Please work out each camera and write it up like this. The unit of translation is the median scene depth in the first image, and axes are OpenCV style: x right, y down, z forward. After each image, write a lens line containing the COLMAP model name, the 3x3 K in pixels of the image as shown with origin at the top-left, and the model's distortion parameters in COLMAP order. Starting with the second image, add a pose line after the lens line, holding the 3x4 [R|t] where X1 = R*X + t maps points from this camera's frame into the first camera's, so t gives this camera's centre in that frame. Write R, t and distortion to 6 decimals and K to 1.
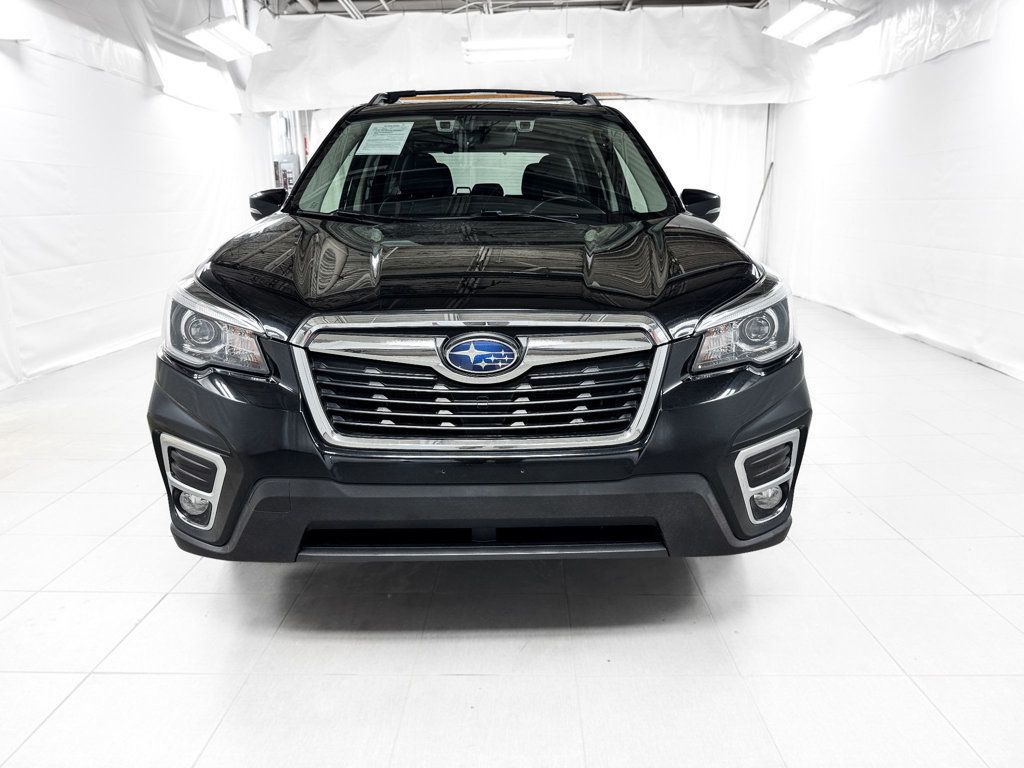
lens RADIAL K [[729.2, 0, 515.1], [0, 729.2, 384.7], [0, 0, 1]] dist [0.005560, -0.003895]
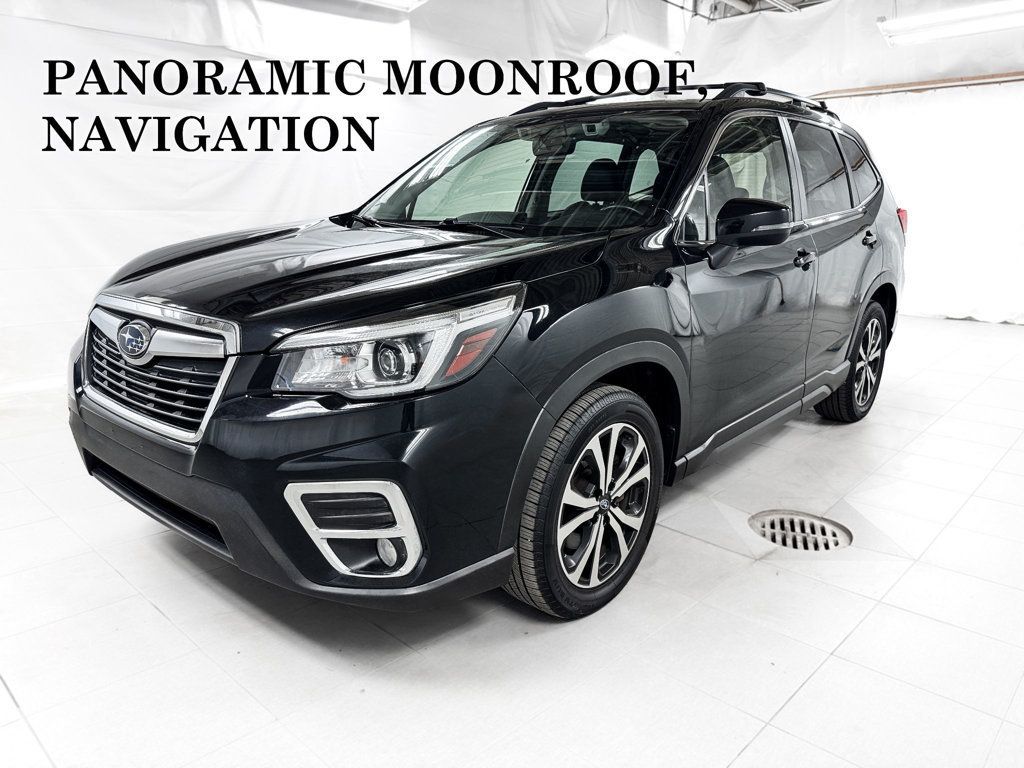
lens RADIAL K [[729.2, 0, 516.2], [0, 729.2, 384.2], [0, 0, 1]] dist [0.005560, -0.003895]
pose [[0.759316, 0.173242, -0.627237, 0.283824], [-0.174836, 0.982780, 0.059791, -0.036124], [0.626794, 0.064263, 0.776530, 0.118095]]
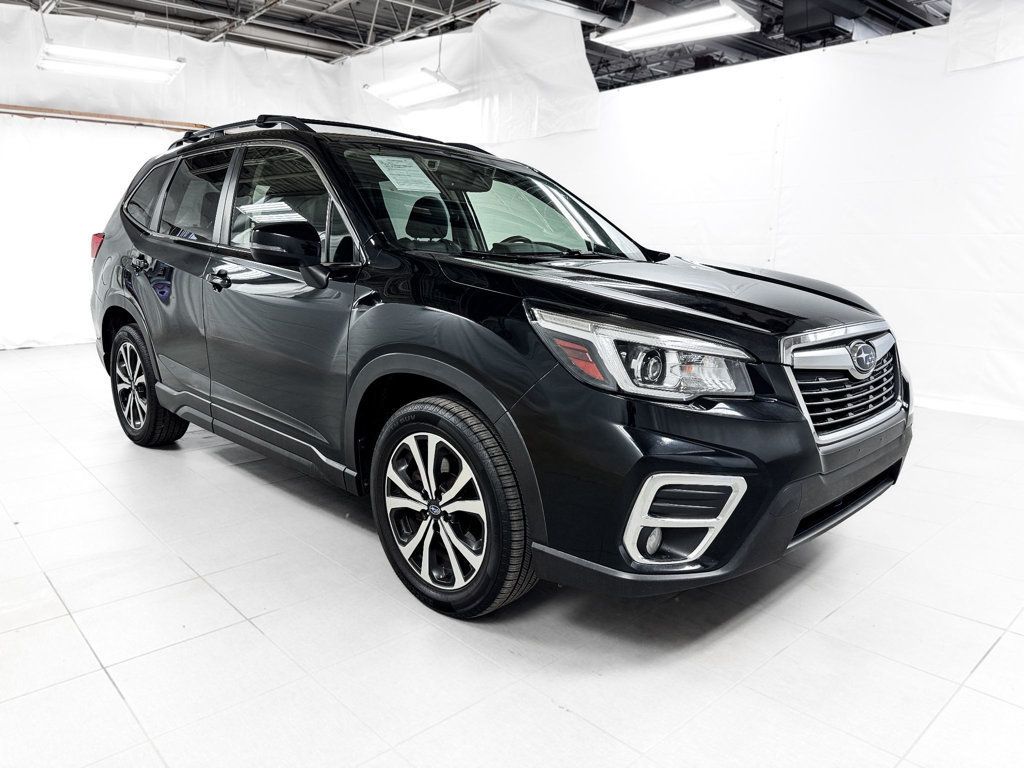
lens RADIAL K [[729.2, 0, 511.7], [0, 729.2, 383.9], [0, 0, 1]] dist [0.005560, -0.003895]
pose [[0.730194, -0.115773, 0.673360, -0.342669], [0.151534, 0.988436, 0.005621, -0.023712], [-0.666224, 0.097933, 0.739294, 0.106777]]
